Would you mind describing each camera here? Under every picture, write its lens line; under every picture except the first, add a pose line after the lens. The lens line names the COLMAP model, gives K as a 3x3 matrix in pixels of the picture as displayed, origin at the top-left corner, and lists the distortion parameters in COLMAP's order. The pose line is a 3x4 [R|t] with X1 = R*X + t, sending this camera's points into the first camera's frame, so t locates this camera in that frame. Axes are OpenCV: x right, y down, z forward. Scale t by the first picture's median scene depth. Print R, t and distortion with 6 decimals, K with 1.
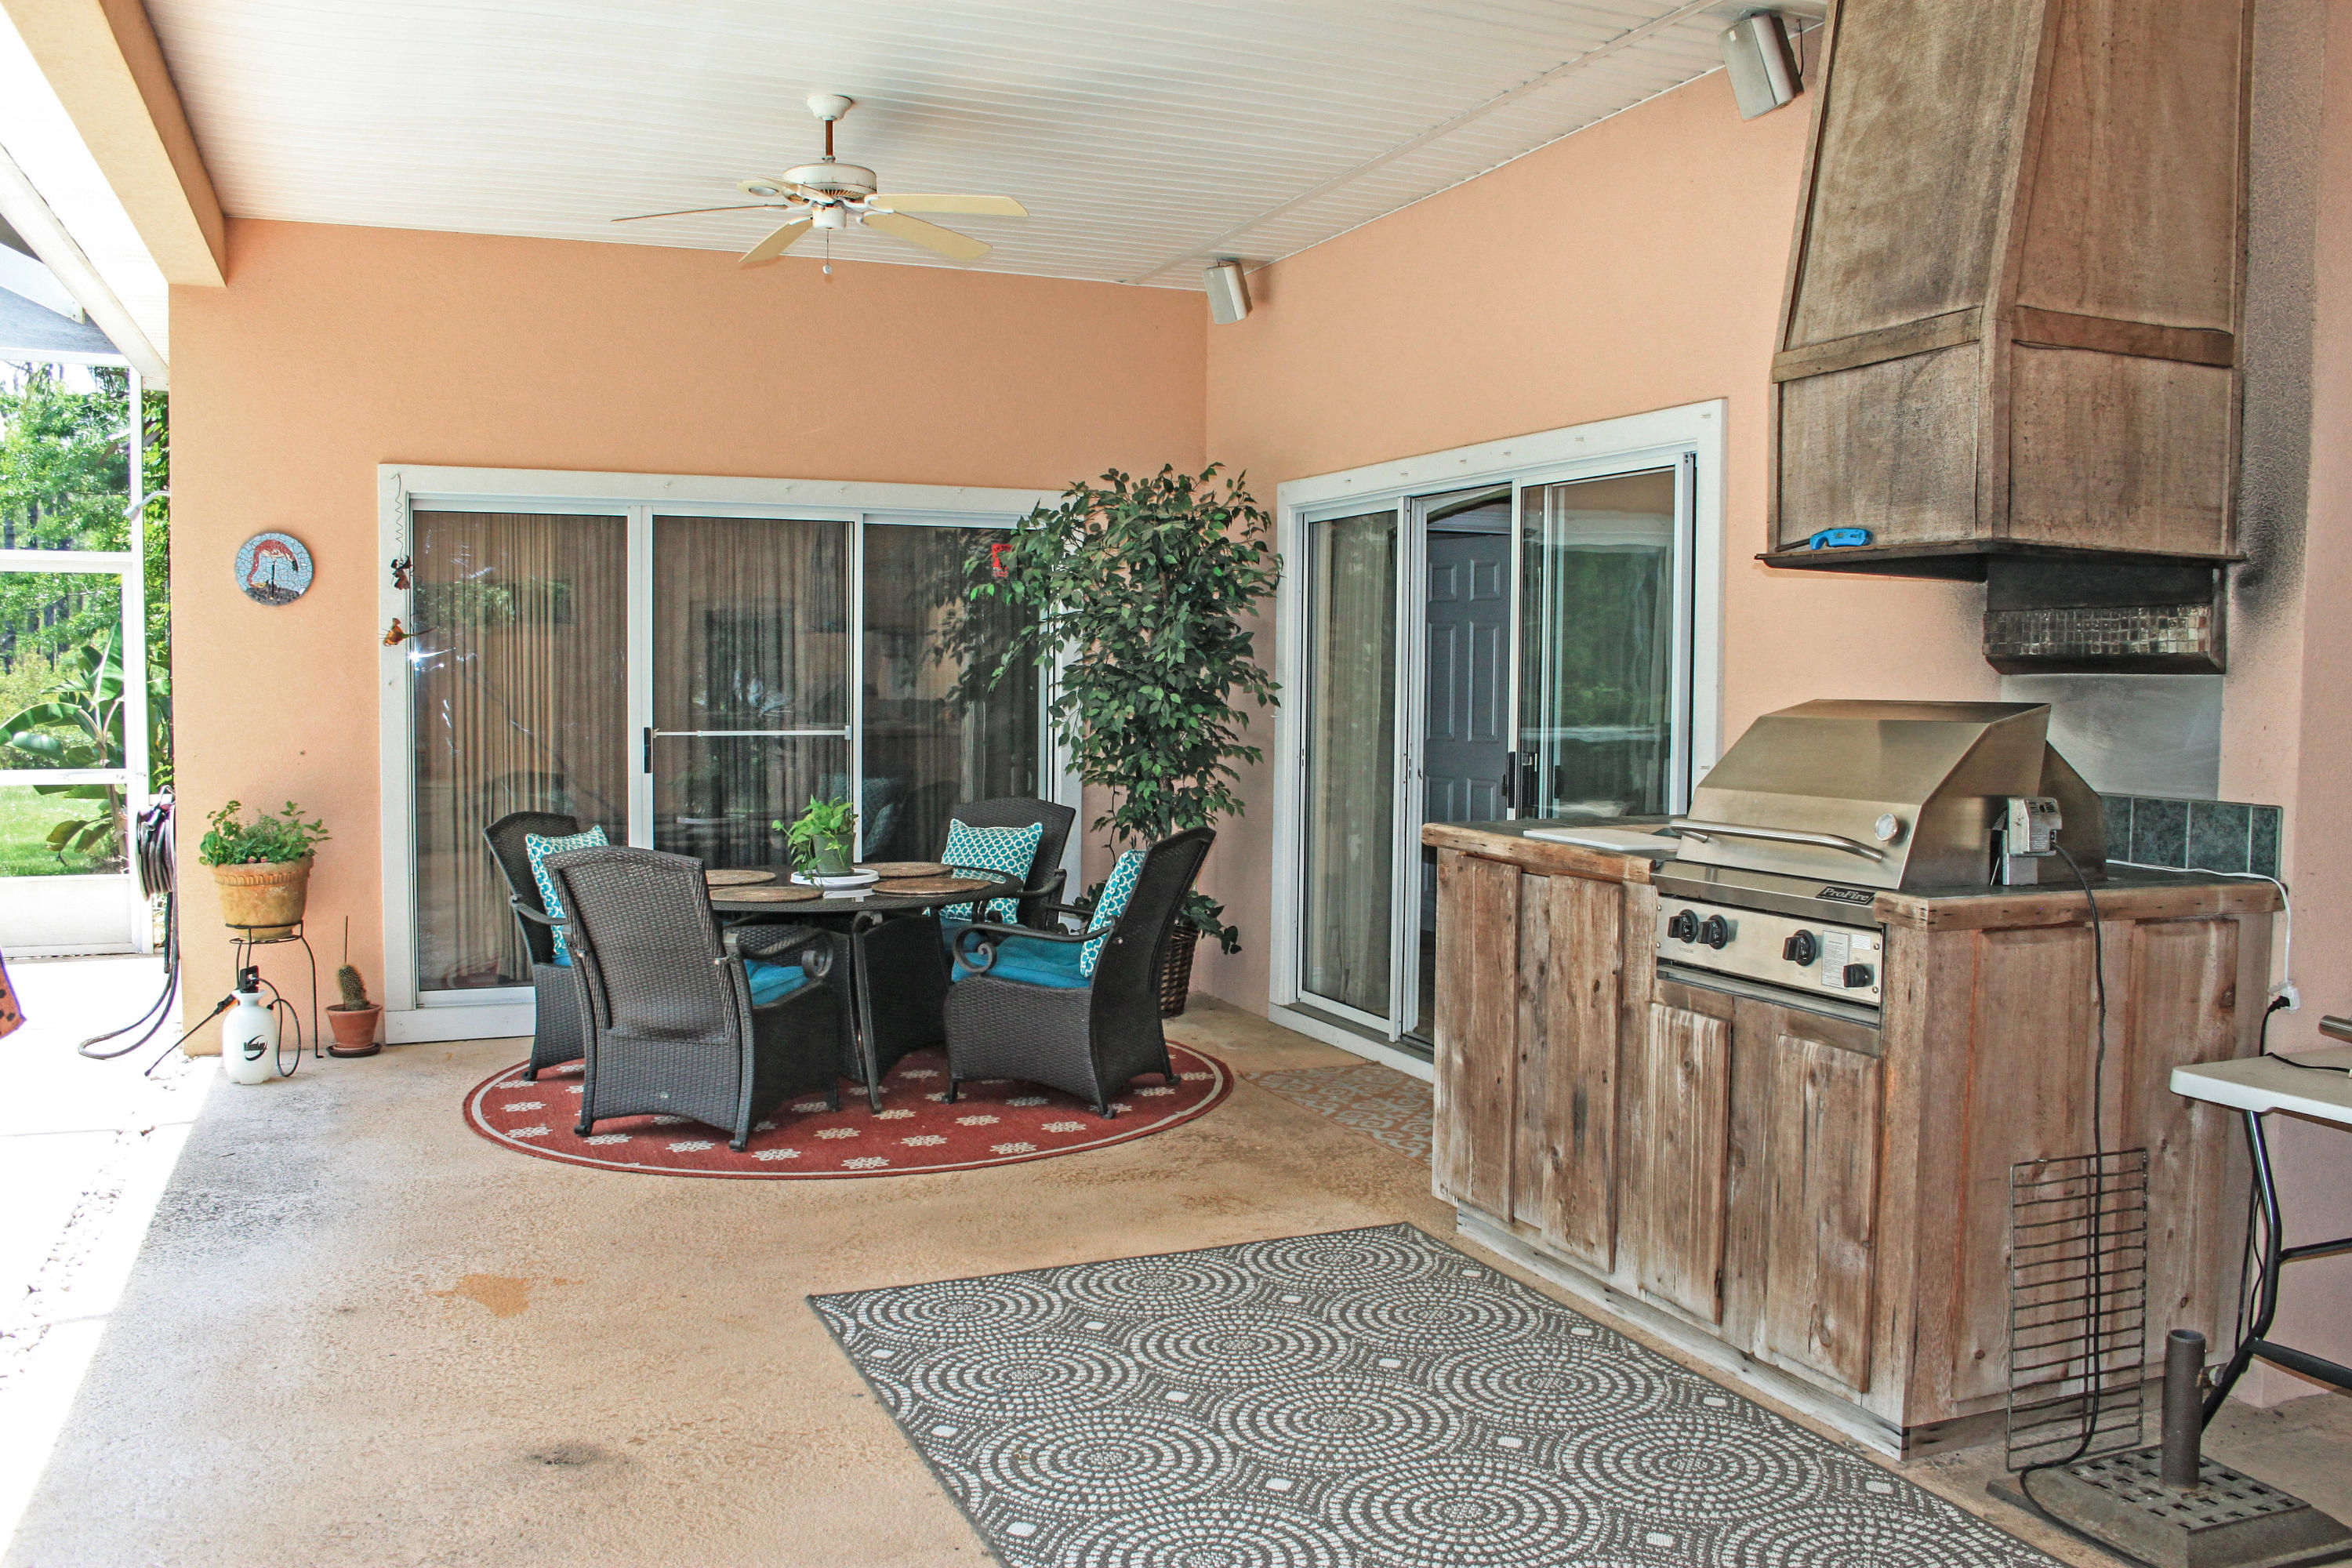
lens RADIAL K [[1940.7, 0, 1176.0], [0, 1940.7, 784.0], [0, 0, 1]] dist [-0.106355, 0.000493]
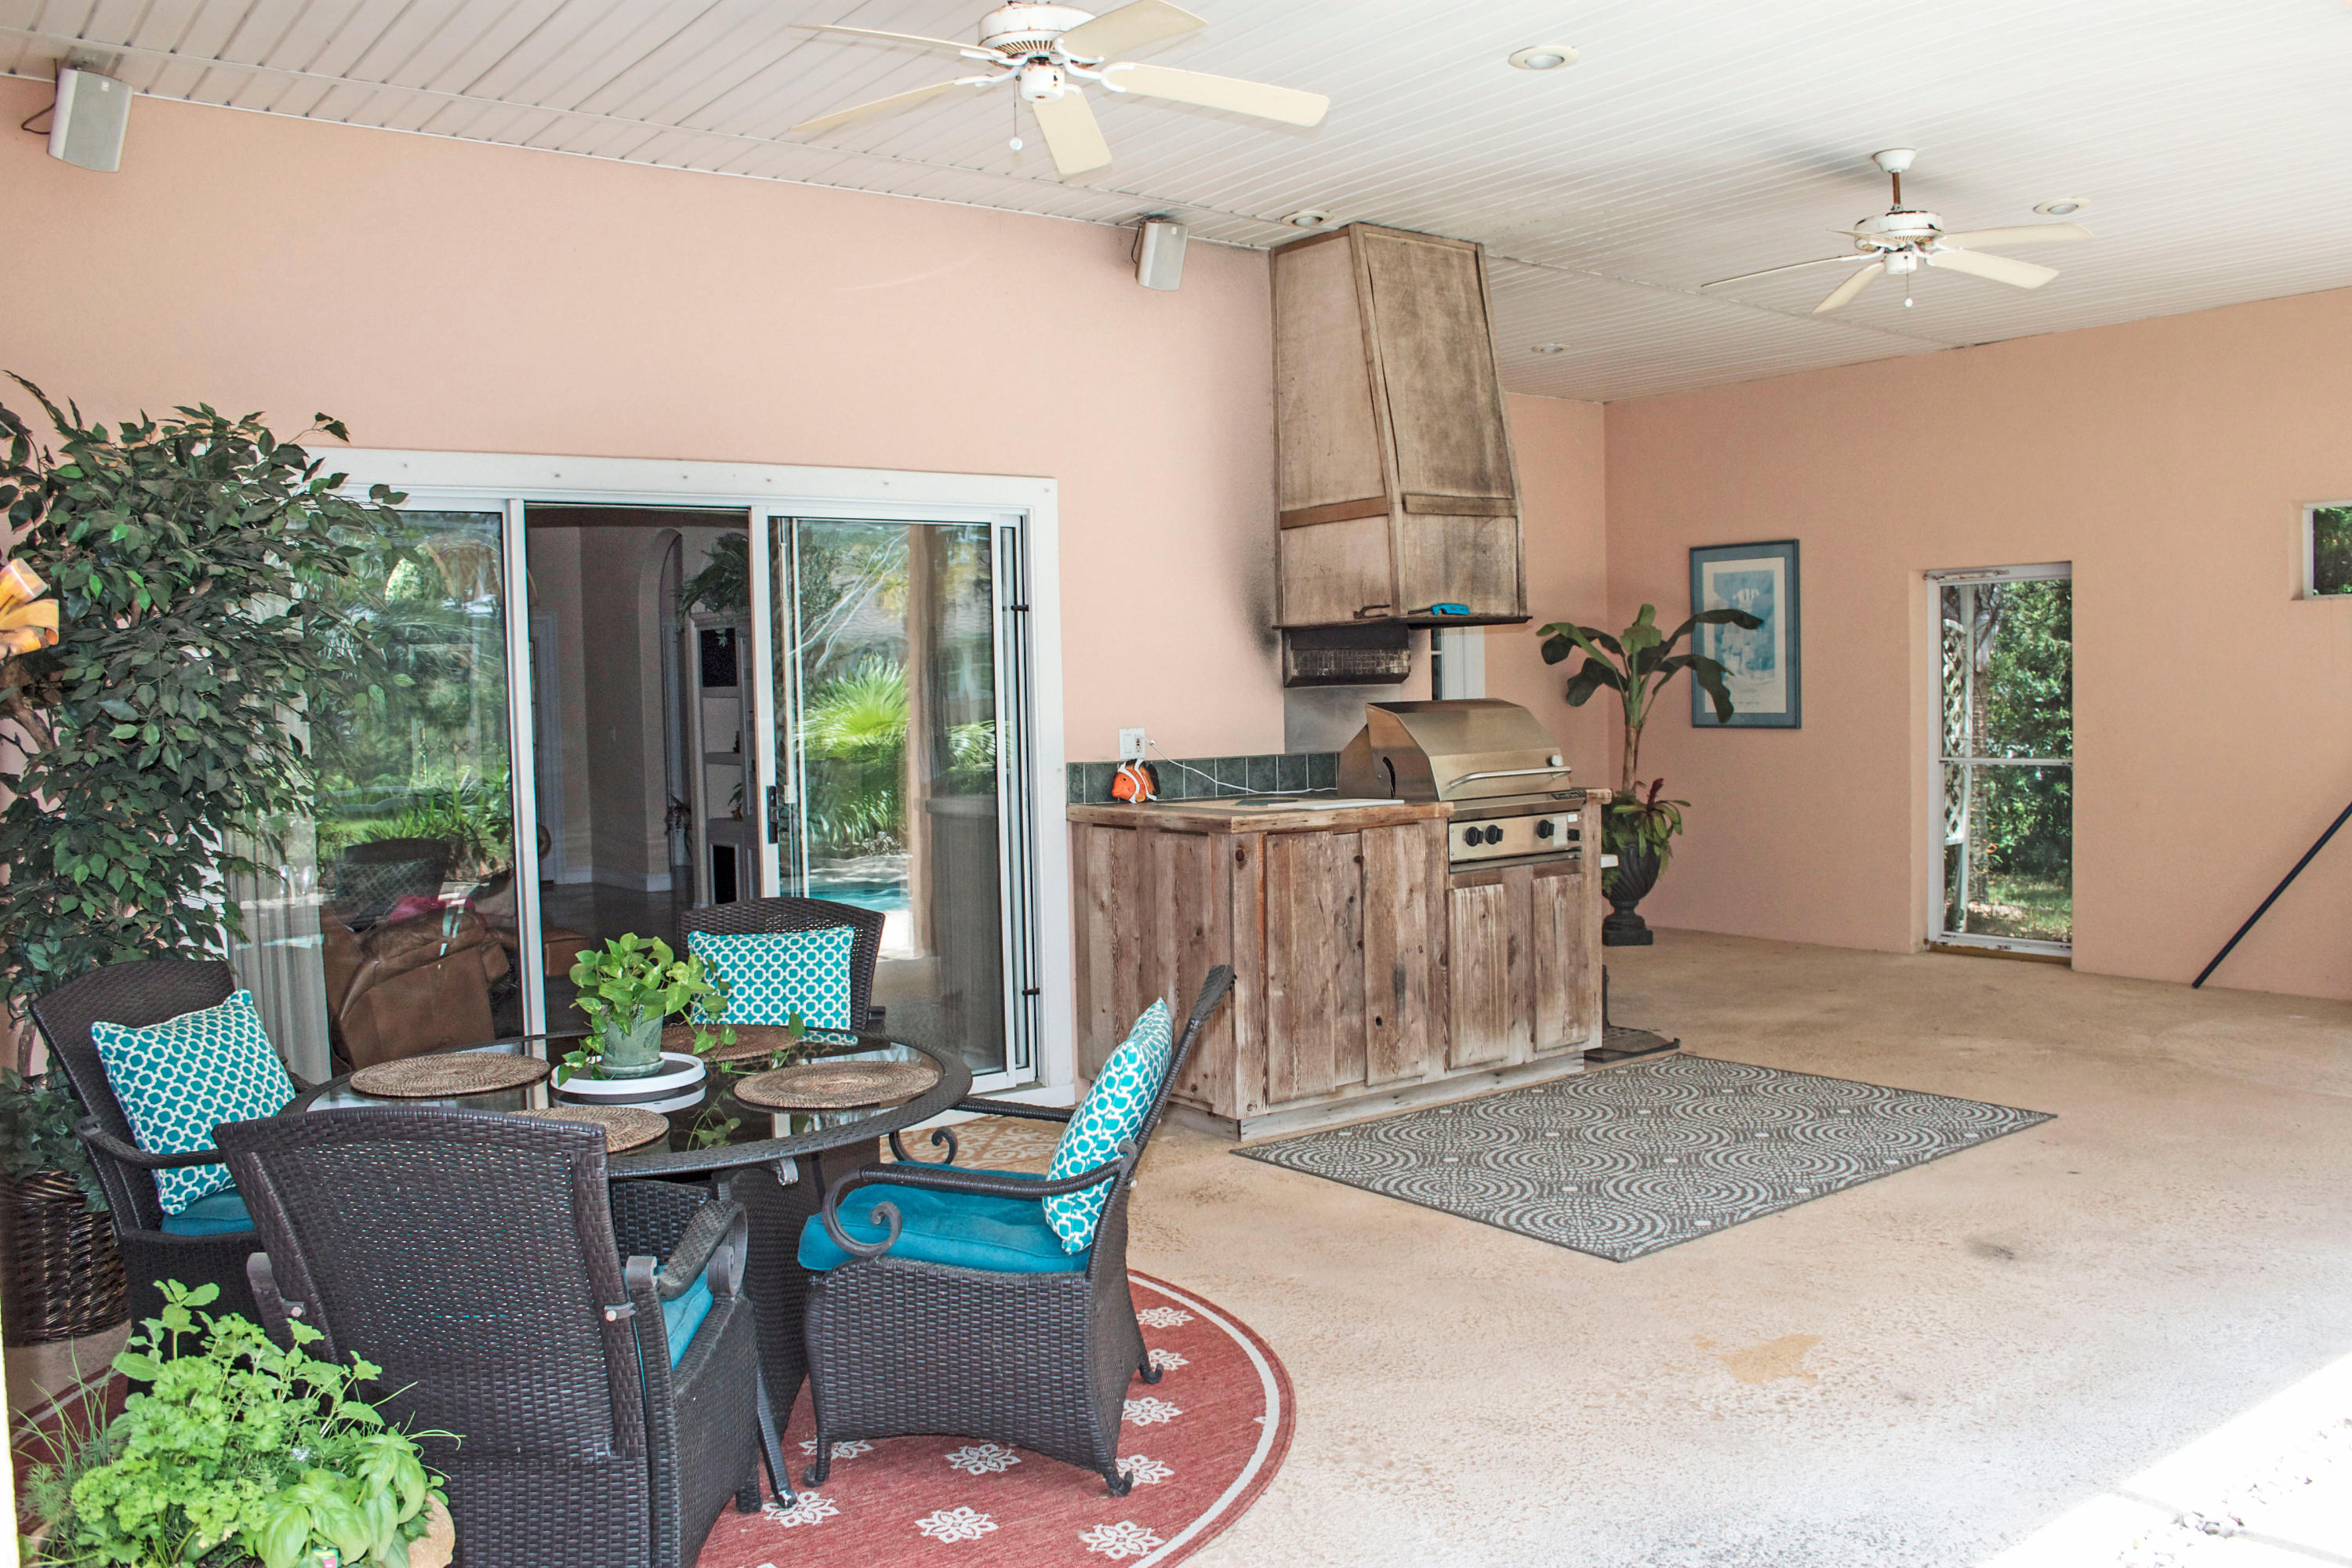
lens RADIAL K [[1978.5, 0, 1176.0], [0, 1978.5, 784.0], [0, 0, 1]] dist [-0.124758, -0.002602]
pose [[-0.252807, -0.050460, 0.966200, -1.342689], [0.075834, 0.994533, 0.071782, -0.115986], [-0.964540, 0.091417, -0.247598, 1.687234]]
